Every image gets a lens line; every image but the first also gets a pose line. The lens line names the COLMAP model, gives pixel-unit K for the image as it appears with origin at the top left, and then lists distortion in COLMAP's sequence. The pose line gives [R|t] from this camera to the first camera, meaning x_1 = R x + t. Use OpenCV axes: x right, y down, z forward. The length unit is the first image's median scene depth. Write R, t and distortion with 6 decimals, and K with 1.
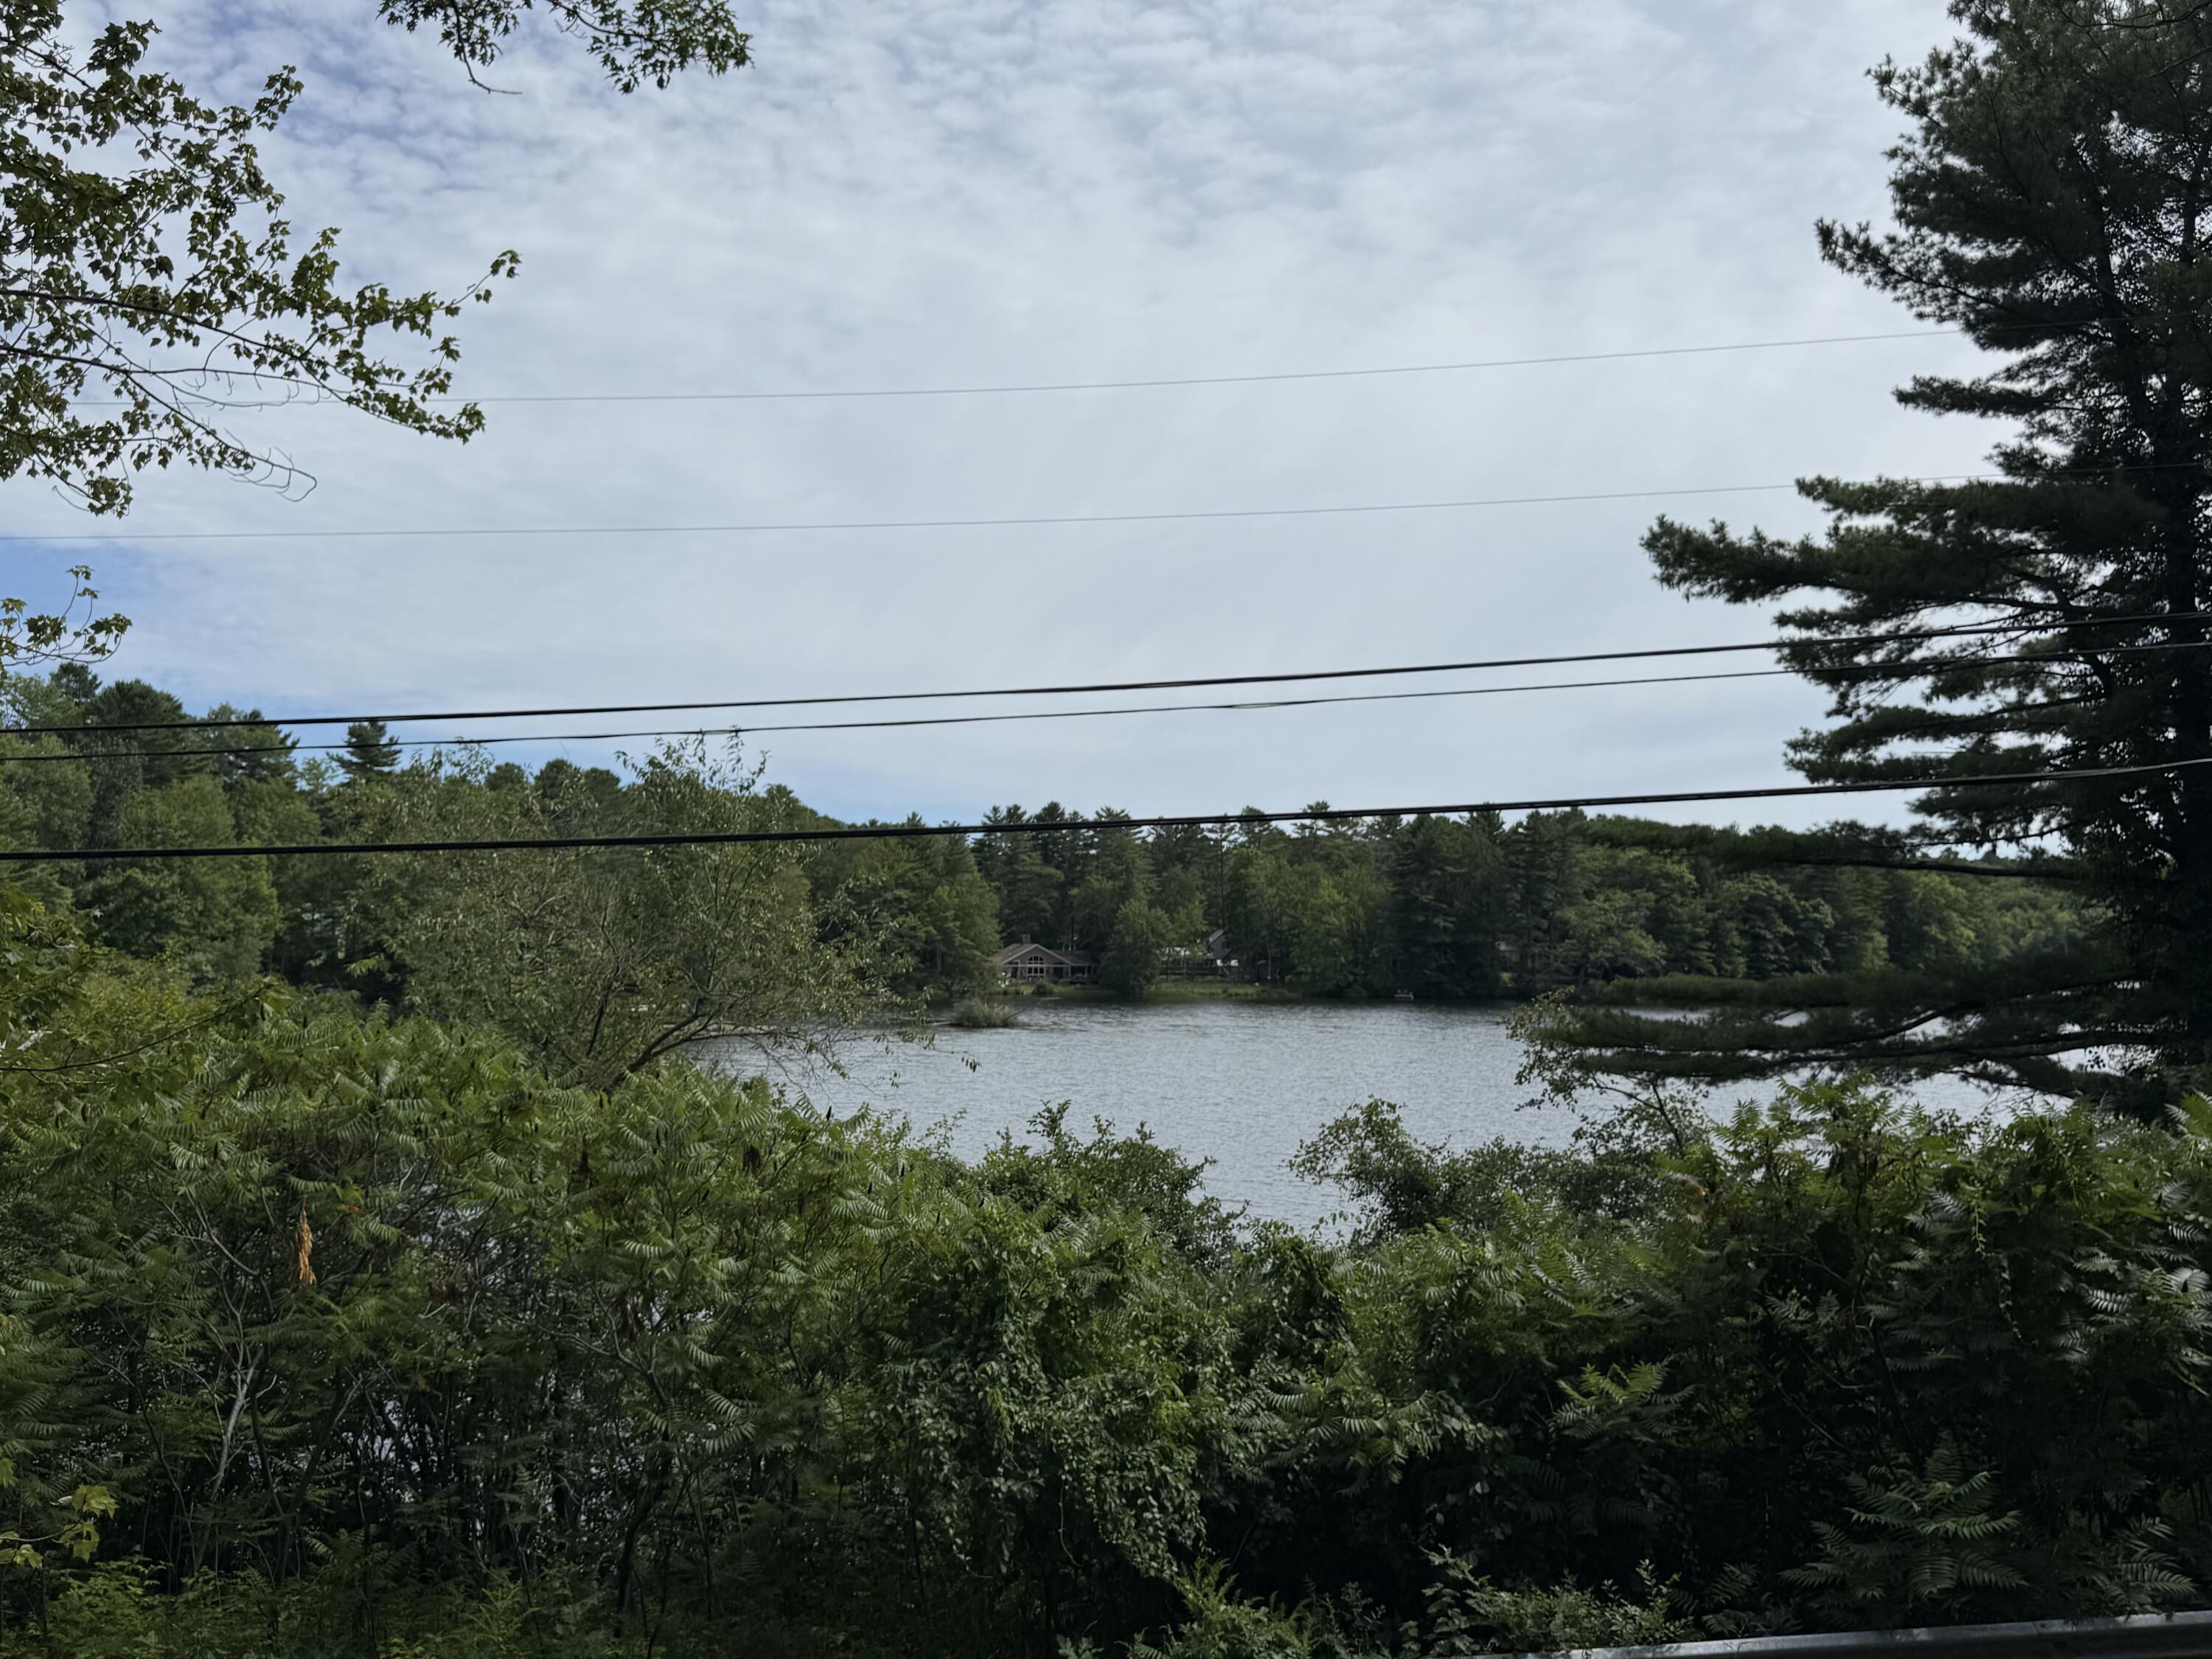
lens RADIAL K [[1926.2, 0, 1095.7], [0, 1926.2, 826.5], [0, 0, 1]] dist [0.055411, -0.042187]
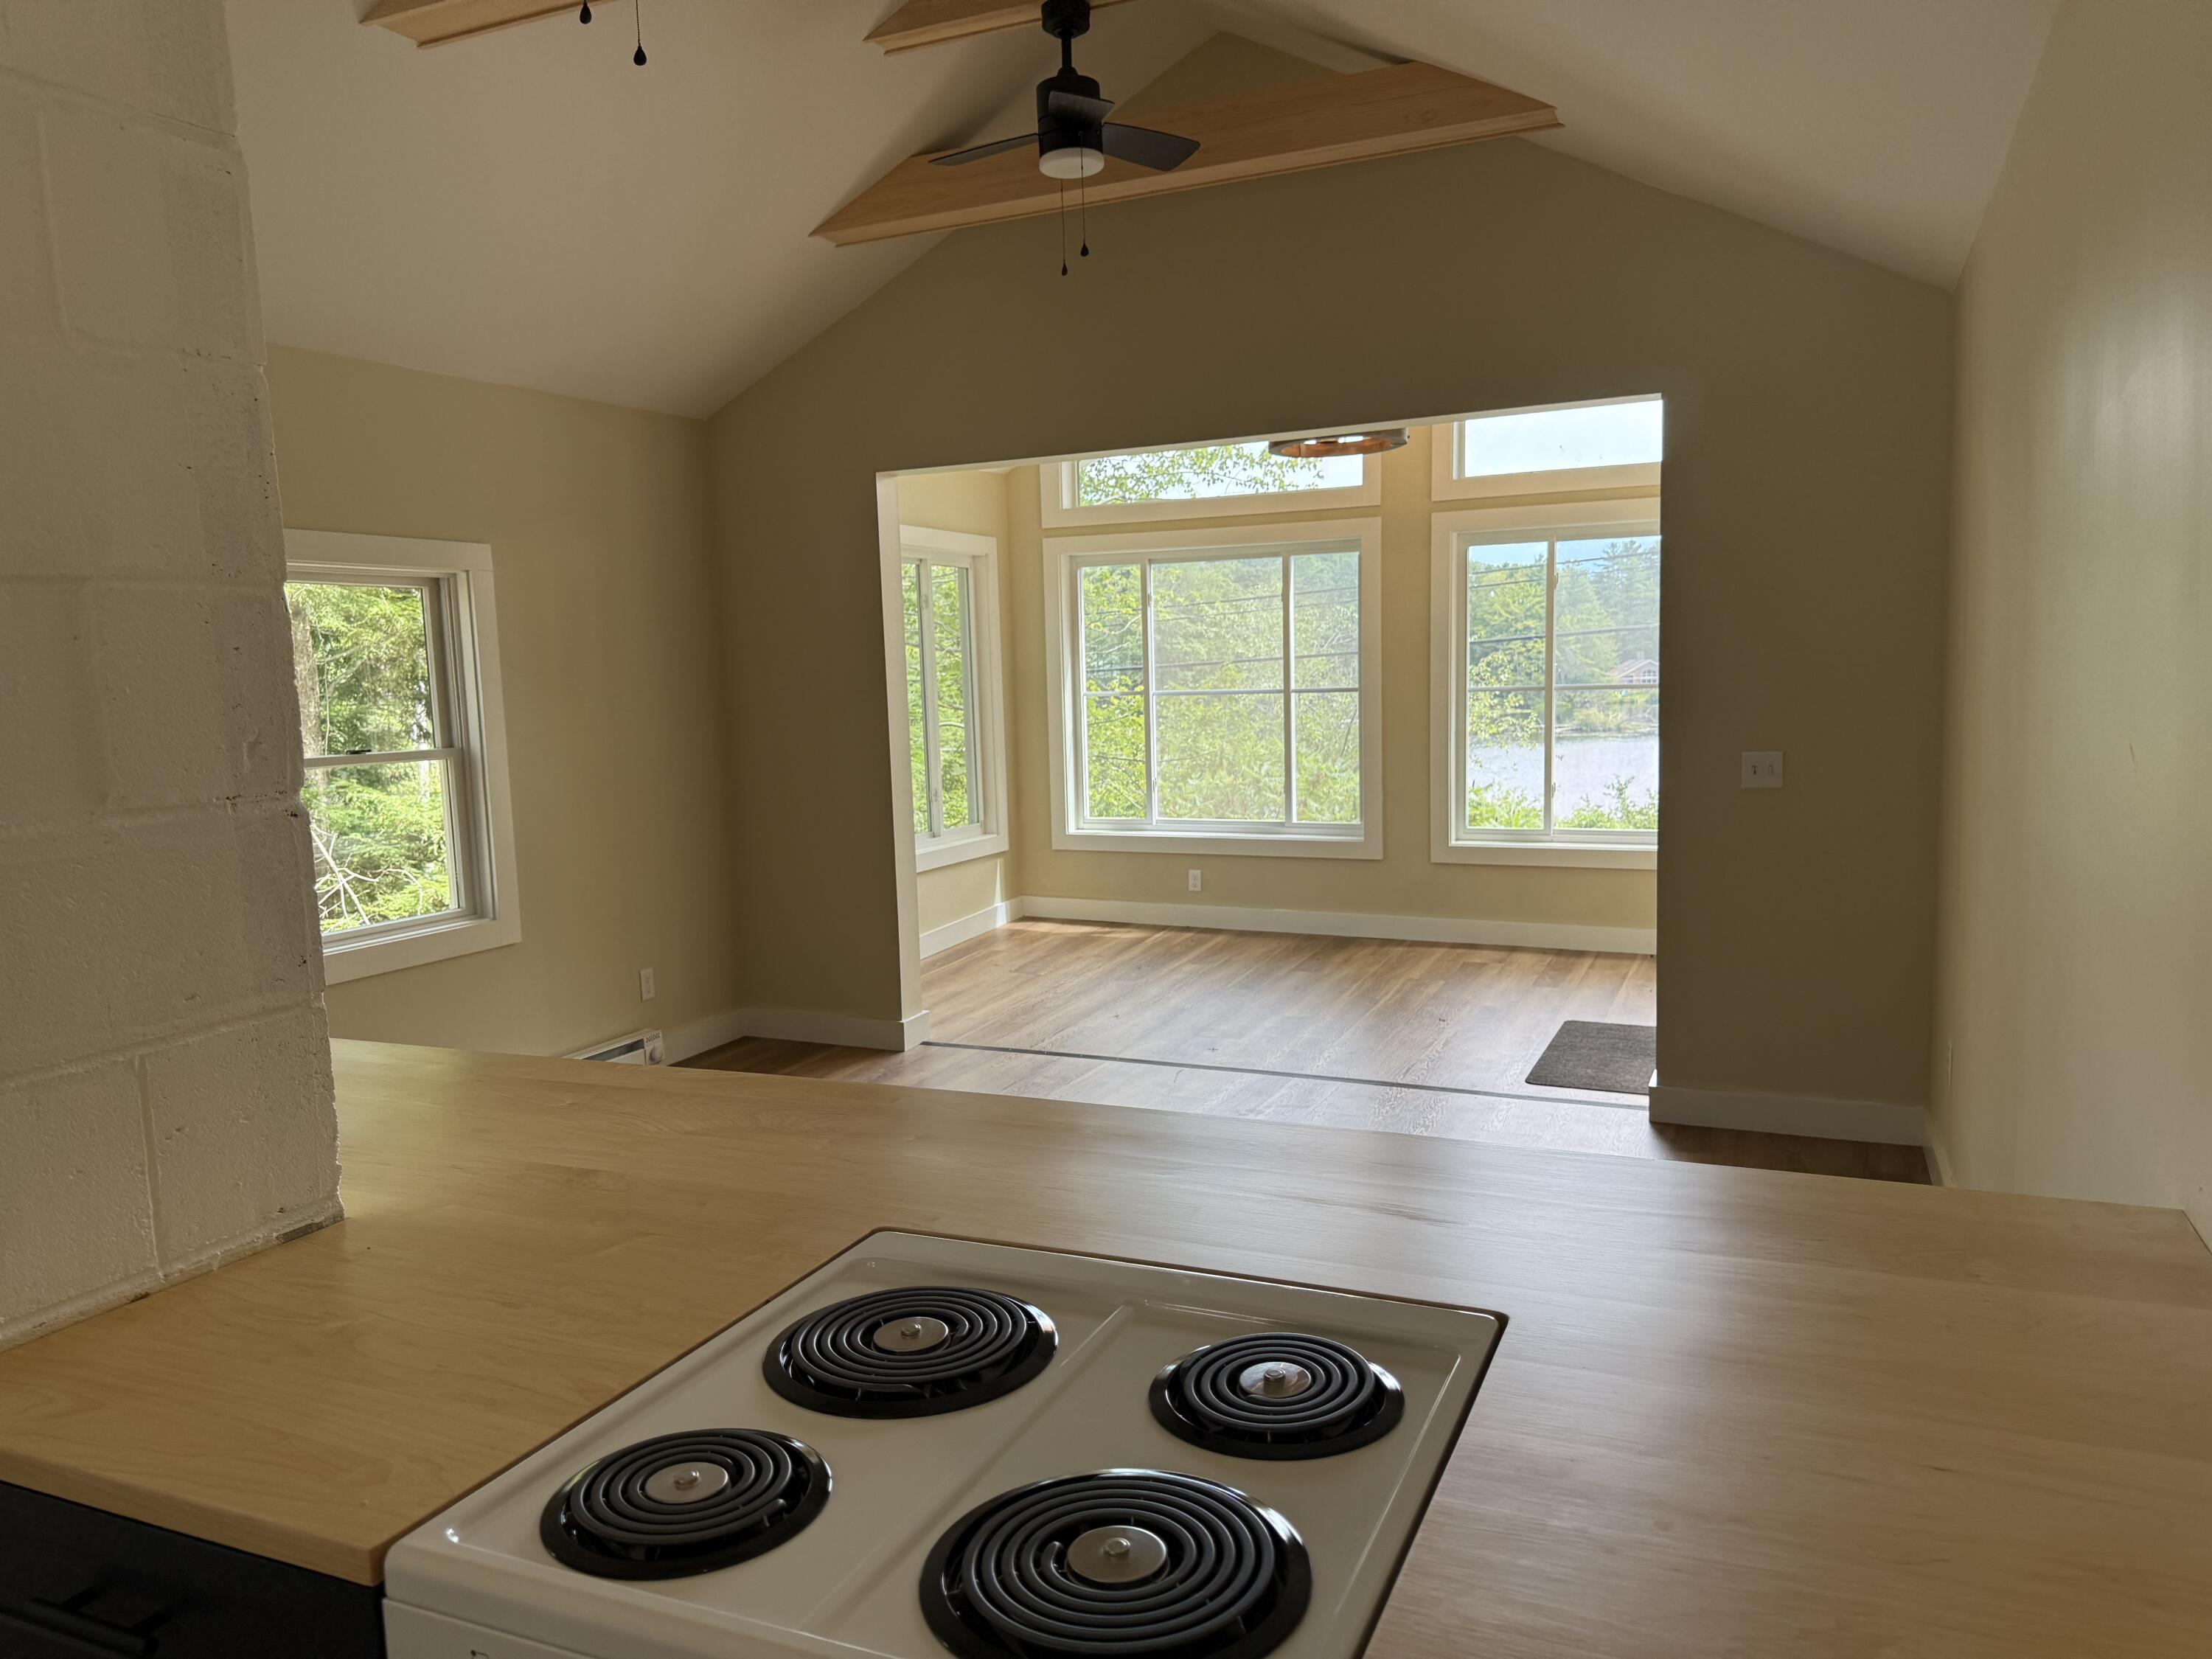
lens RADIAL K [[1555.9, 0, 1096.4], [0, 1555.9, 848.3], [0, 0, 1]] dist [0.046679, -0.070292]
pose [[0.931140, 0.001978, -0.364657, 0.042306], [0.061976, 0.984579, 0.163595, -0.036497], [0.359358, -0.174930, 0.916658, -0.314177]]
